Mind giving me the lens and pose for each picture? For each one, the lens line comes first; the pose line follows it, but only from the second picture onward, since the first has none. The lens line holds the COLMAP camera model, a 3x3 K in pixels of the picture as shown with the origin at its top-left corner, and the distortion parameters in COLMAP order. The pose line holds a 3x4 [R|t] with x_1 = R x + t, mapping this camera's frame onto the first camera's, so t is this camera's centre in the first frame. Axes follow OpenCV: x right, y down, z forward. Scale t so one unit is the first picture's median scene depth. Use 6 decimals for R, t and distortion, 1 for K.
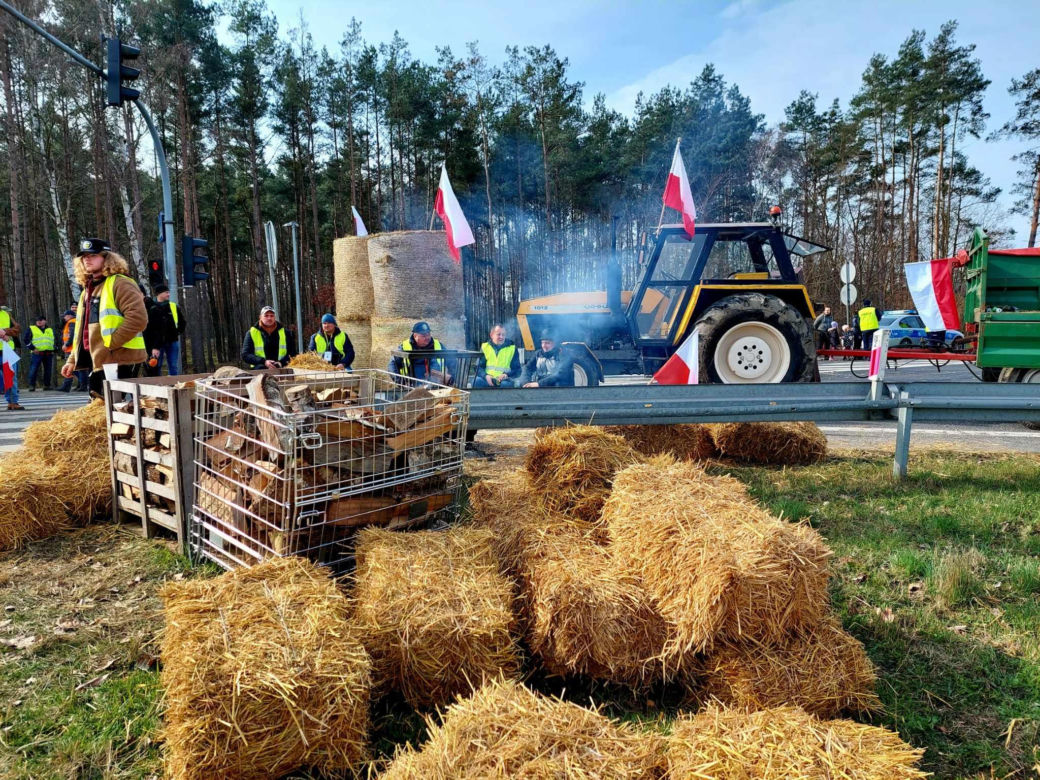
lens RADIAL K [[751.9, 0, 519.6], [0, 751.9, 396.0], [0, 0, 1]] dist [0.076989, -0.070935]
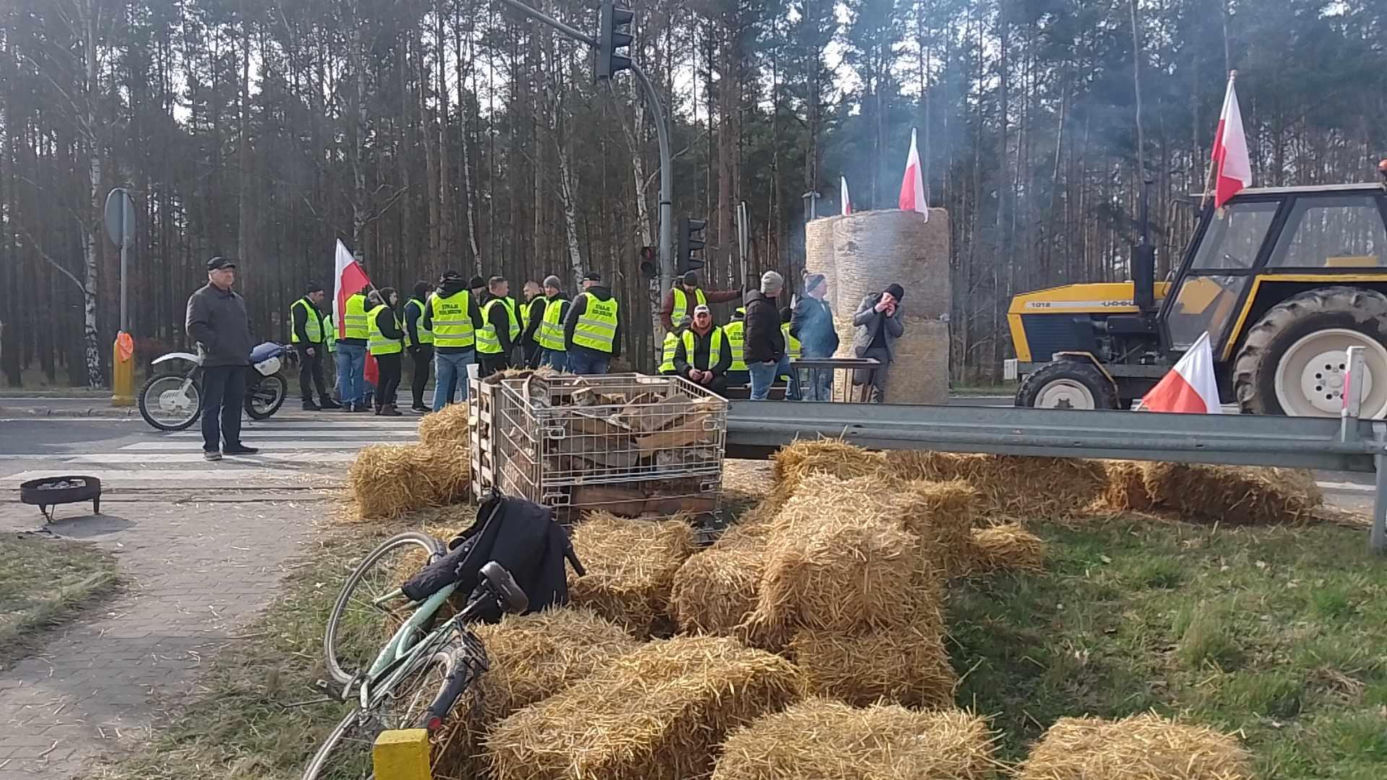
lens RADIAL K [[1104.8, 0, 669.4], [0, 1104.8, 364.7], [0, 0, 1]] dist [0.048090, -0.001090]
pose [[0.889074, 0.027561, -0.456933, 0.238643], [-0.051193, 0.997911, -0.039416, 0.004141], [0.454892, 0.058435, 0.888627, -0.168461]]
